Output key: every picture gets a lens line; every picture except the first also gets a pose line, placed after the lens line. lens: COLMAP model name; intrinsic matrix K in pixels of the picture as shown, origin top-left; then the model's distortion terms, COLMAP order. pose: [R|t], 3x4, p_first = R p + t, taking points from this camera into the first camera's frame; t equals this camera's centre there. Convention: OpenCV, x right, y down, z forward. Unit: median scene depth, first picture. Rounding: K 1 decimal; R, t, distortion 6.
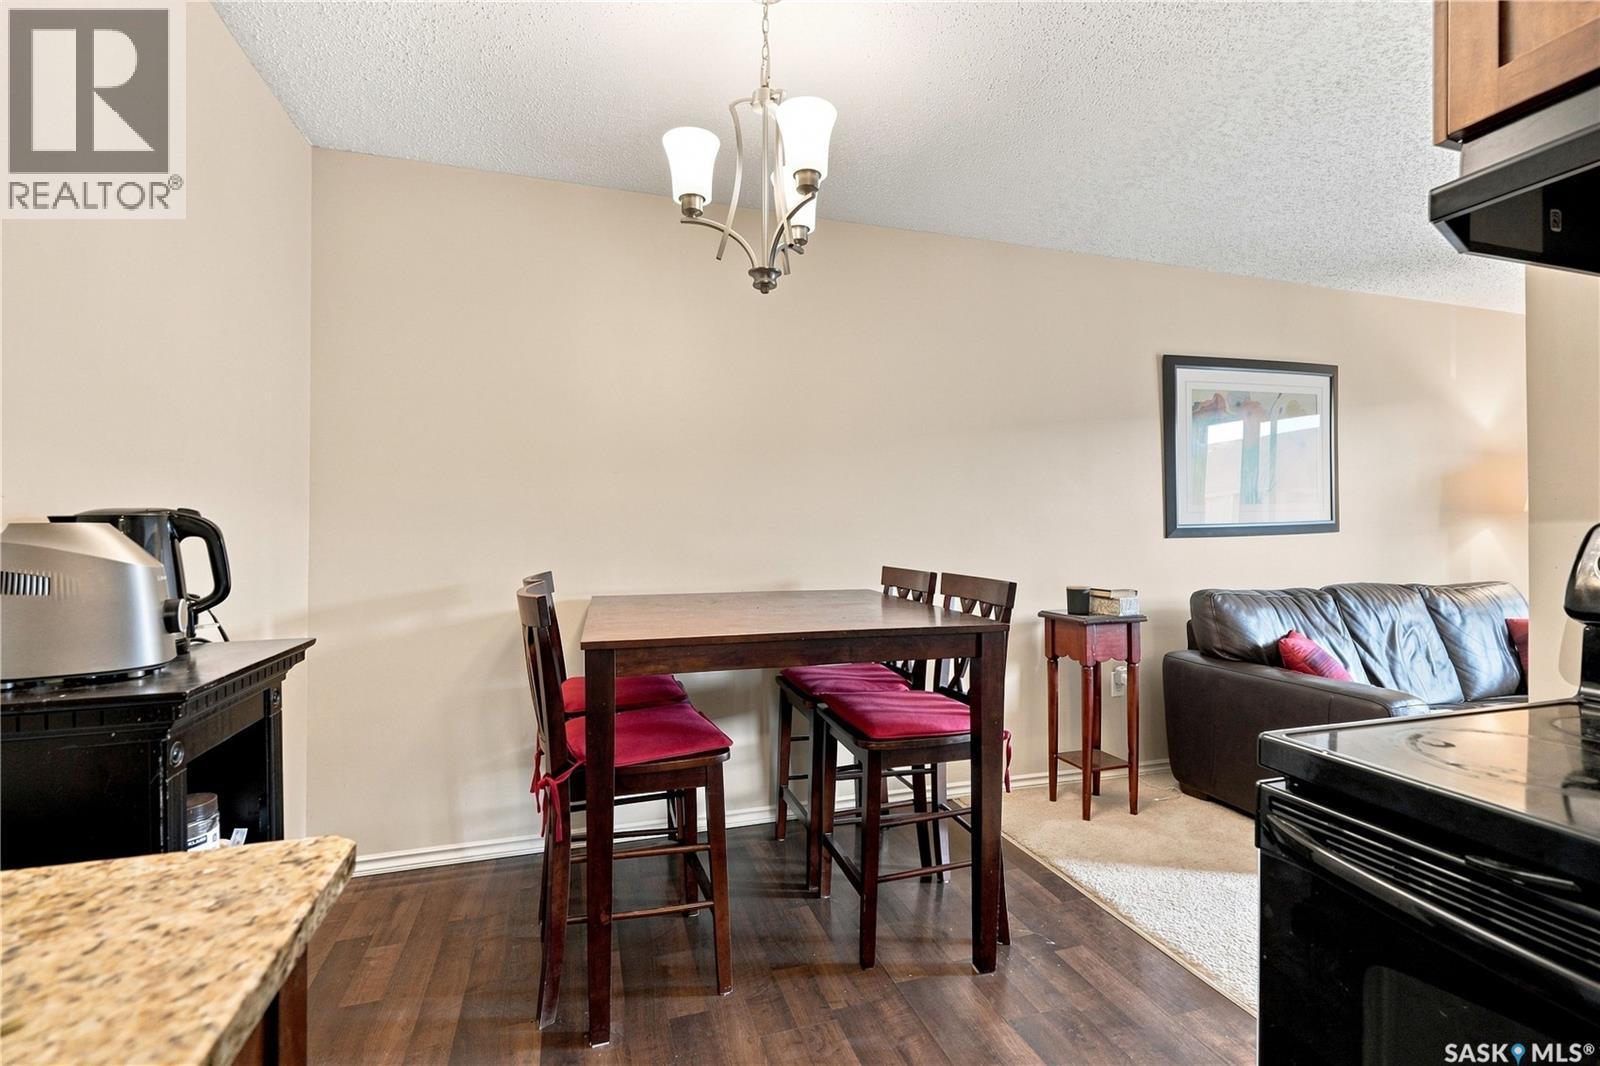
lens RADIAL K [[714.2, 0, 800.0], [0, 714.2, 533.0], [0, 0, 1]] dist [0.003203, 0.000241]
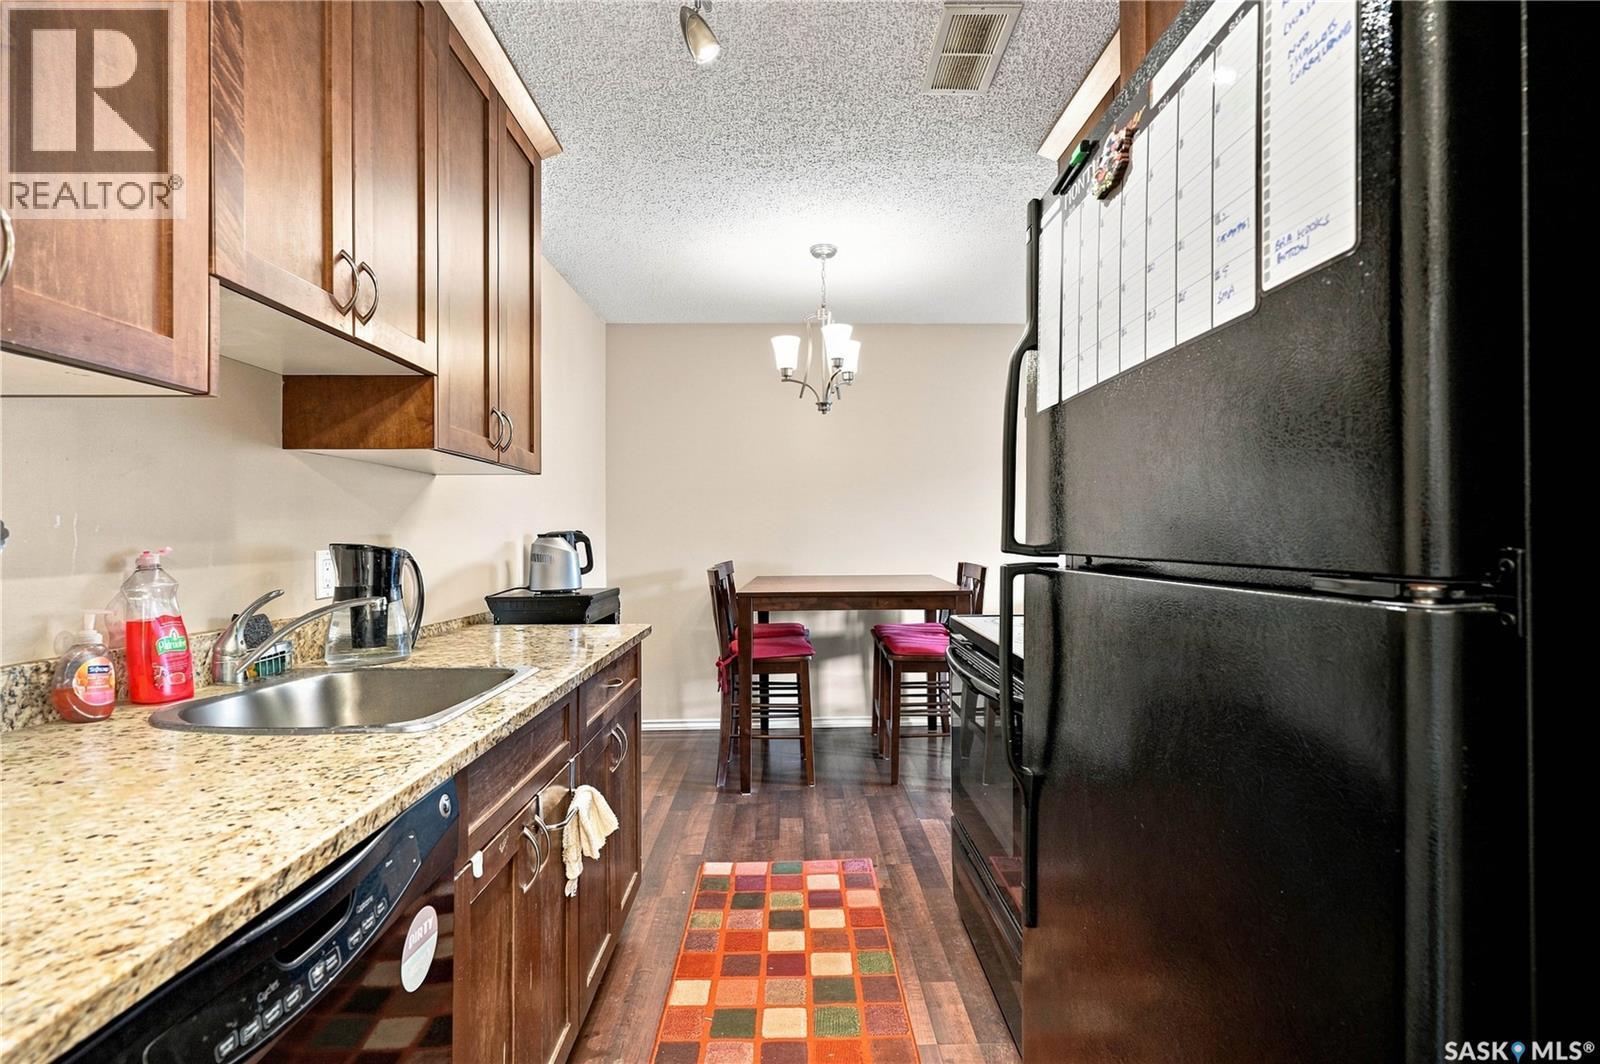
lens RADIAL K [[725.3, 0, 800.0], [0, 725.3, 532.0], [0, 0, 1]] dist [-0.000657, 0.000639]
pose [[0.956266, -0.007563, -0.292401, 0.454031], [0.006097, 0.999964, -0.005925, -0.006815], [0.292435, 0.003883, 0.956277, -0.878450]]
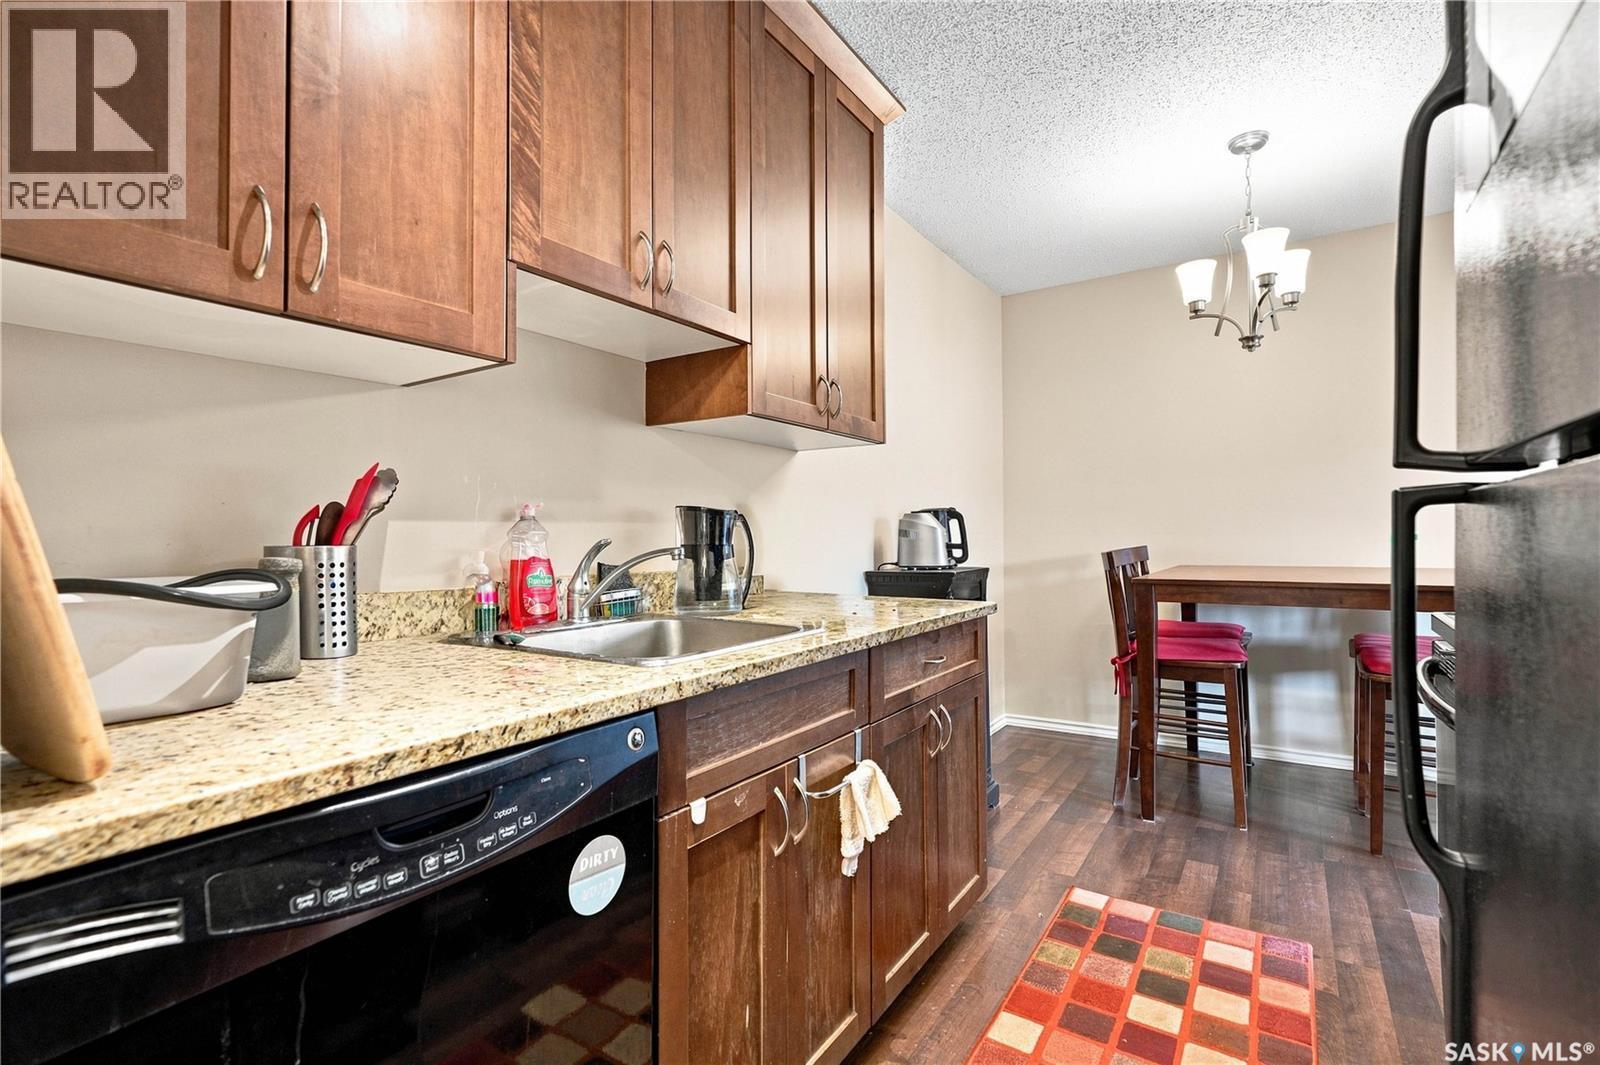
lens RADIAL K [[726.4, 0, 800.6], [0, 726.4, 521.3], [0, 0, 1]] dist [-0.001341, 0.000507]
pose [[0.622232, -0.018474, -0.782615, 0.541731], [0.005358, 0.999799, -0.019340, 0.043026], [0.782815, 0.007841, 0.622206, -0.675330]]
